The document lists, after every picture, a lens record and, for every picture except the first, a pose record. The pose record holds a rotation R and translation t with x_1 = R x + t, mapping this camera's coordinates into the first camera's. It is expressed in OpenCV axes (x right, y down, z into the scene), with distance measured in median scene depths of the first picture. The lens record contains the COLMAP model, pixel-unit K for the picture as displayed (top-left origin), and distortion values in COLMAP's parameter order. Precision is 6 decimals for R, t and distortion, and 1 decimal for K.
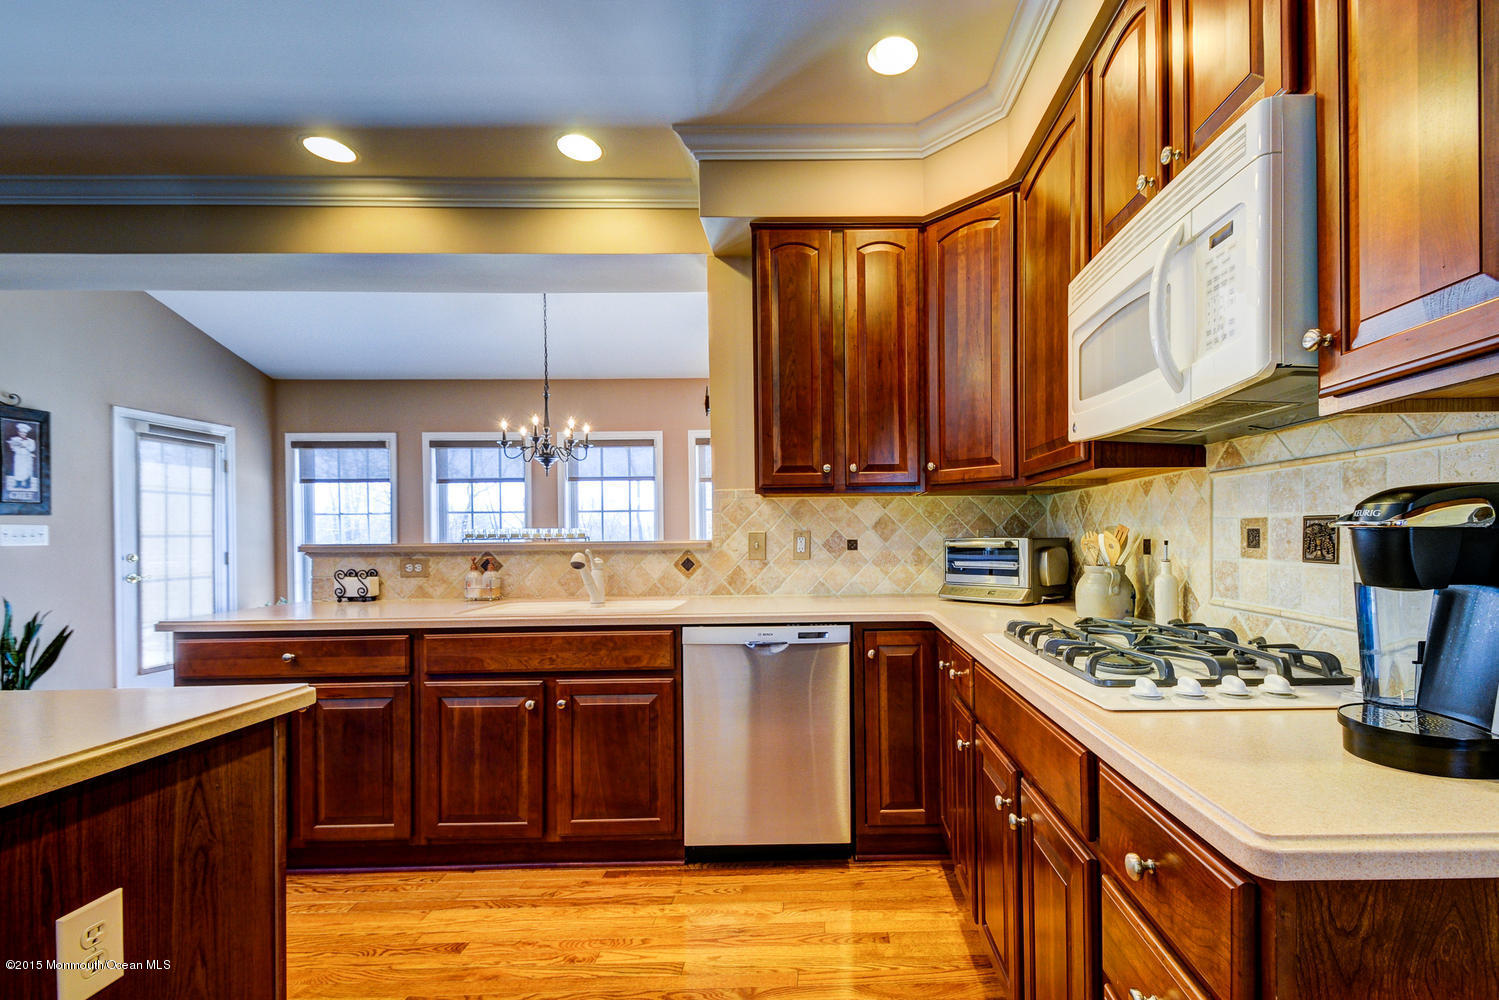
lens RADIAL K [[662.1, 0, 816.5], [0, 662.1, 534.6], [0, 0, 1]] dist [0.023998, -0.001150]
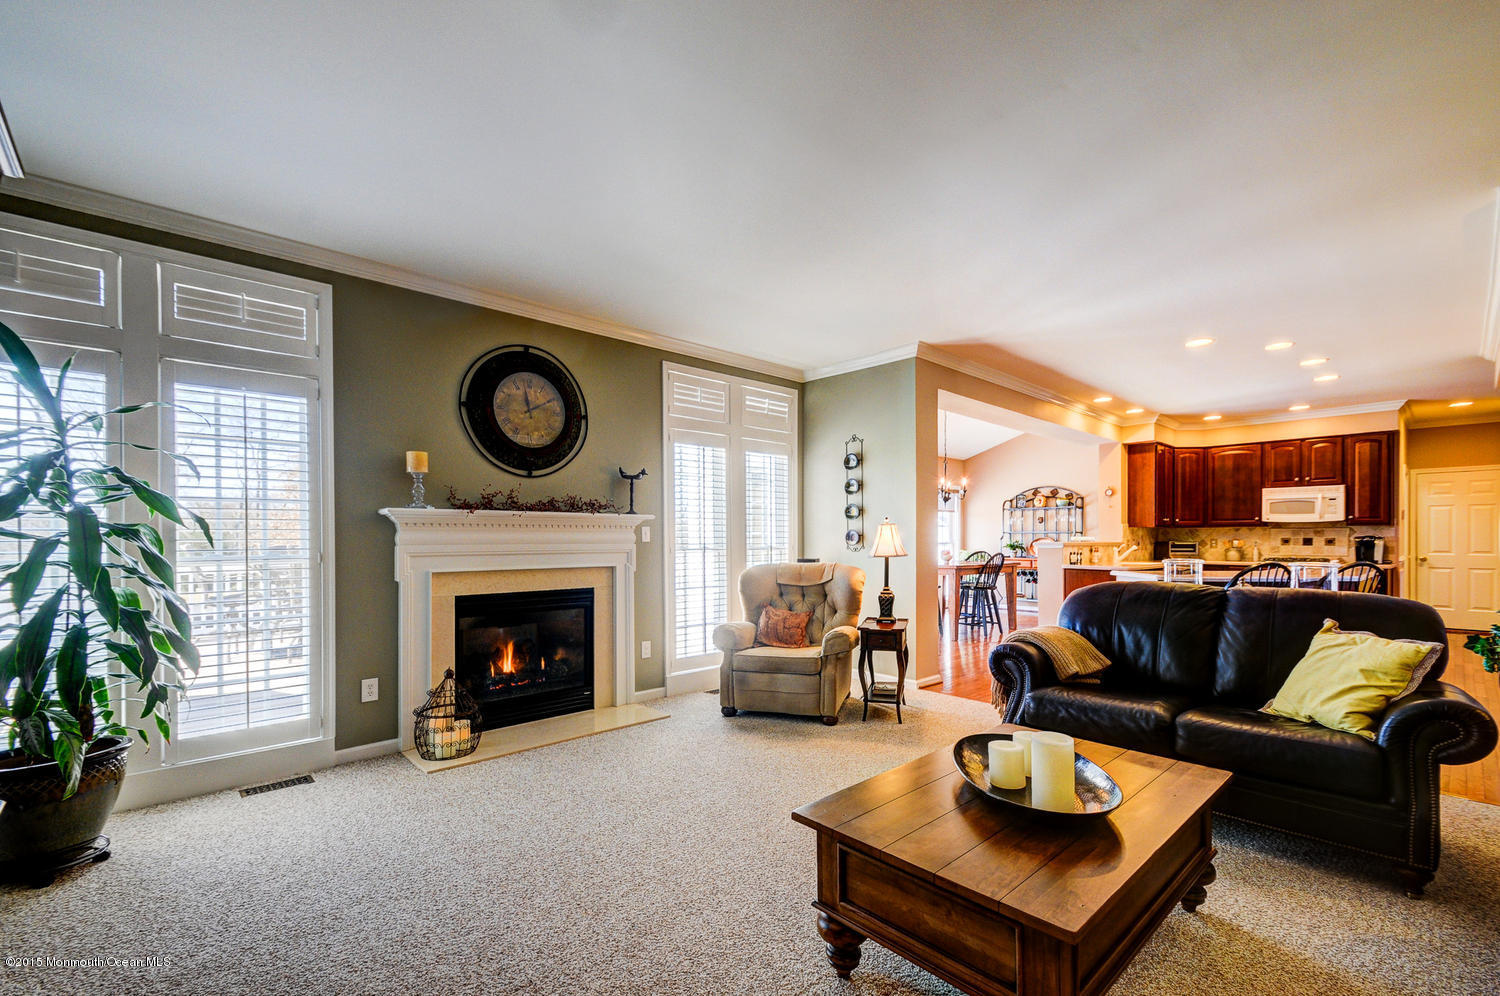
lens RADIAL K [[640.8, 0, 744.1], [0, 640.8, 538.6], [0, 0, 1]] dist [0.002936, -0.000074]
pose [[0.748949, 0.011876, 0.662521, -3.605492], [-0.006696, 0.999924, -0.010354, 0.038147], [-0.662593, 0.003318, 0.748972, 0.009296]]
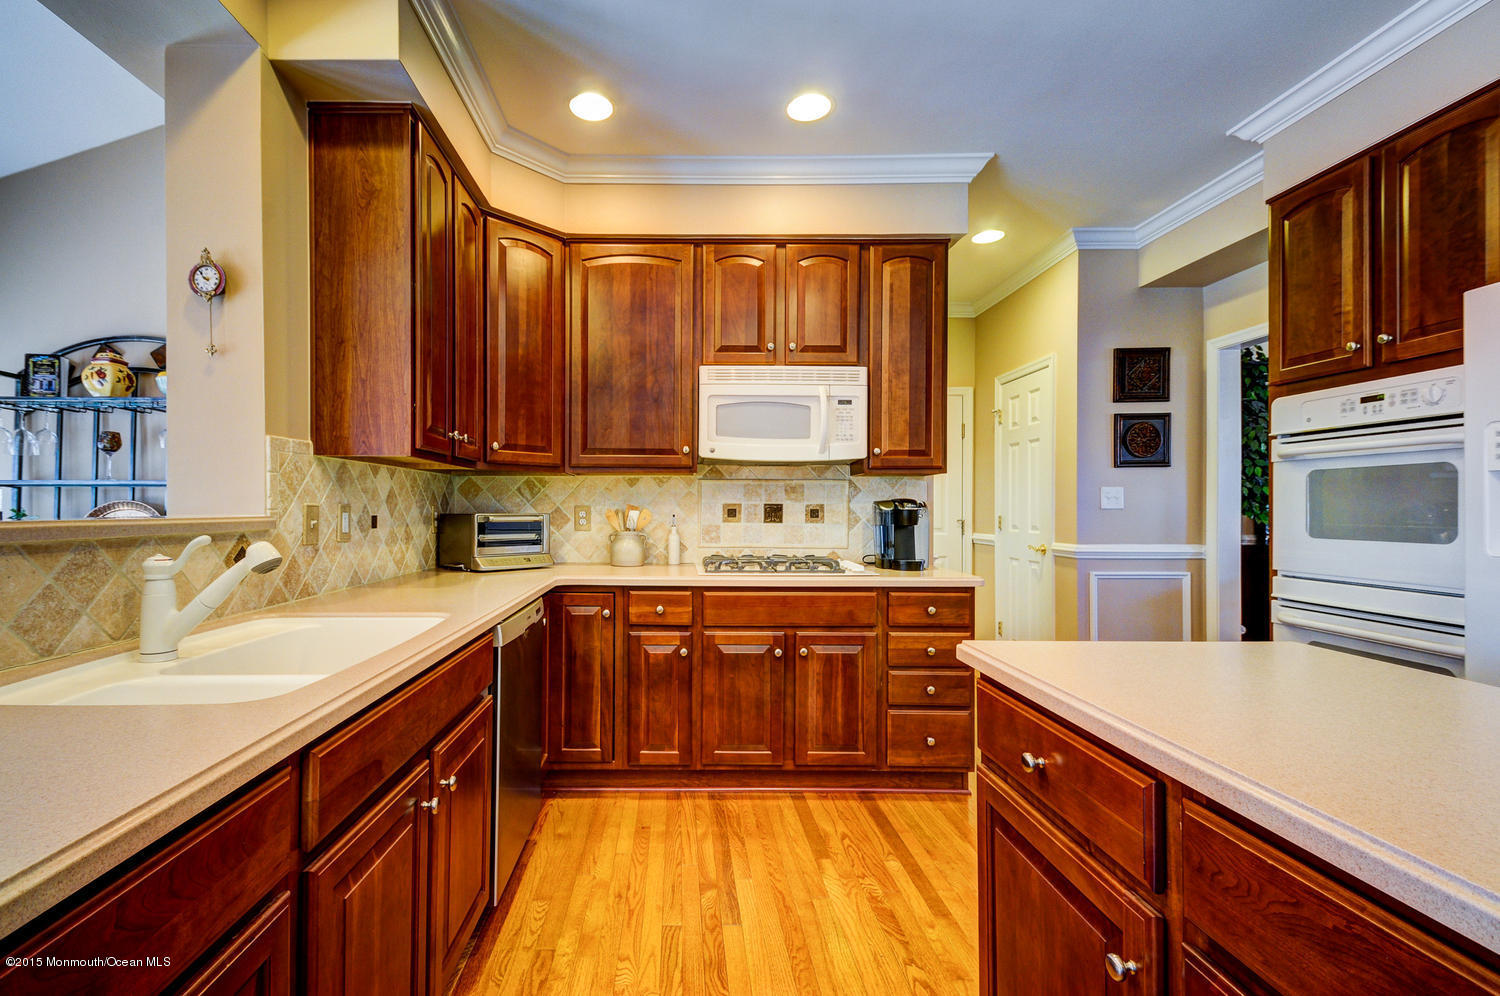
lens RADIAL K [[665.4, 0, 682.6], [0, 665.4, 507.1], [0, 0, 1]] dist [0.021434, -0.000461]
pose [[0.000779, 0.012637, 0.999920, -0.874964], [-0.000600, 0.999920, -0.012636, 0.007869], [-1.000000, -0.000590, 0.000787, 0.688721]]
